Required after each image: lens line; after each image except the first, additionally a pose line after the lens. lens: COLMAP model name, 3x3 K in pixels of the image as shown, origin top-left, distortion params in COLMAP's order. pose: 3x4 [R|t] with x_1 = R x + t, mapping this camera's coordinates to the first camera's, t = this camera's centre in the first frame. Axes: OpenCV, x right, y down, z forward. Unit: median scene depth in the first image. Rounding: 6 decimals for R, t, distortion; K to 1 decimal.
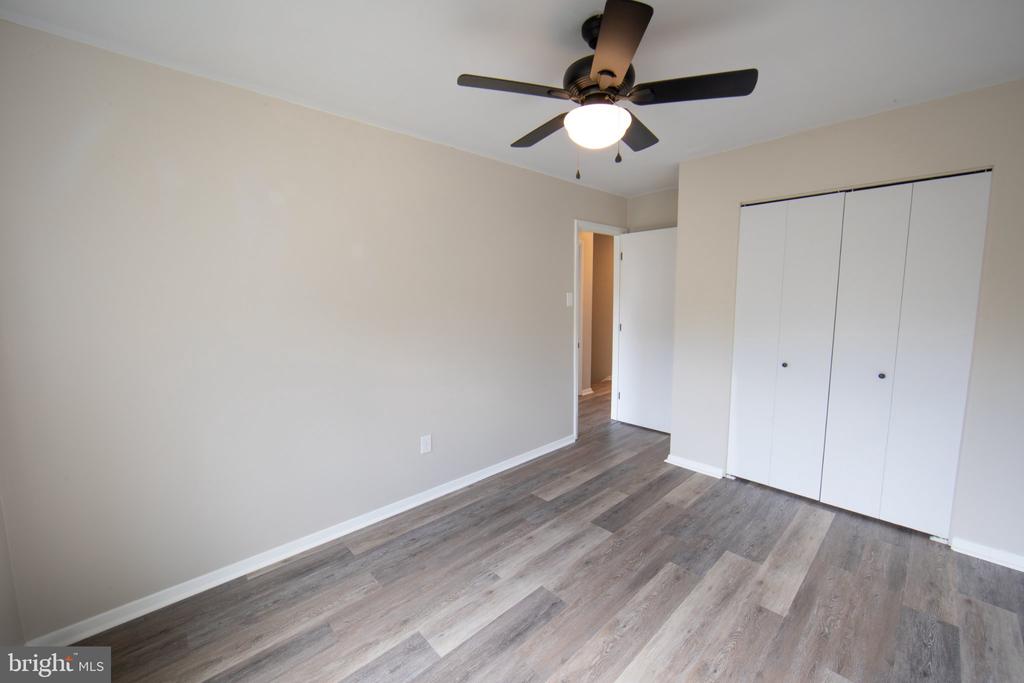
lens RADIAL K [[402.2, 0, 508.1], [0, 402.2, 339.9], [0, 0, 1]] dist [-0.005940, -0.000269]
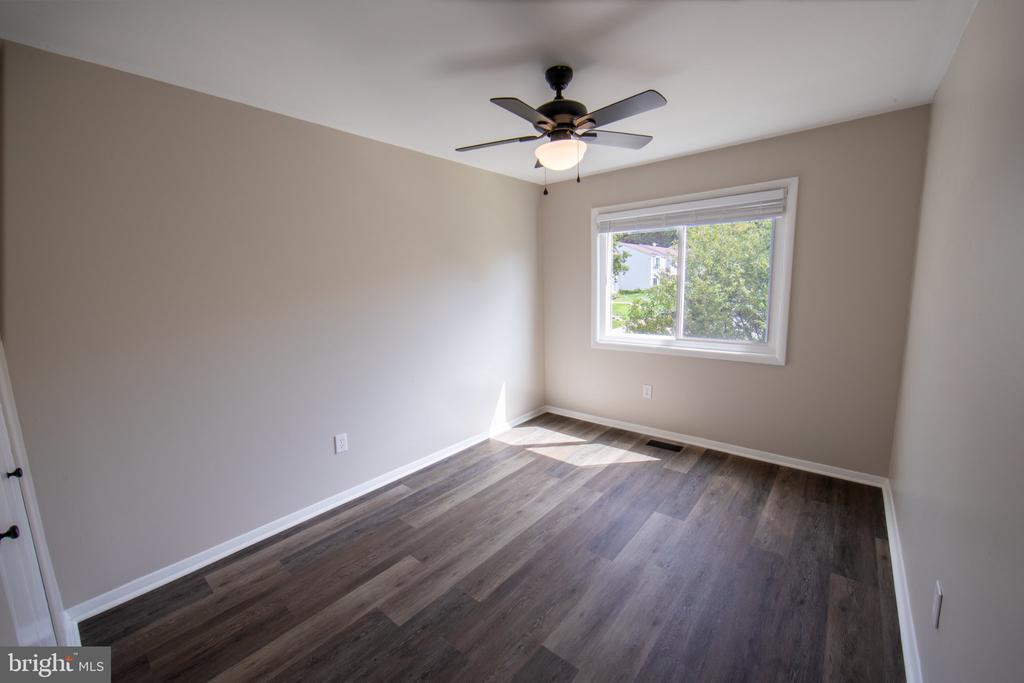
lens RADIAL K [[402.2, 0, 508.1], [0, 402.2, 339.9], [0, 0, 1]] dist [-0.005940, -0.000269]
pose [[-0.991795, 0.053619, -0.116047, 0.450834], [0.022343, 0.966519, 0.255622, -0.225420], [0.125868, 0.250932, -0.959787, 1.844601]]
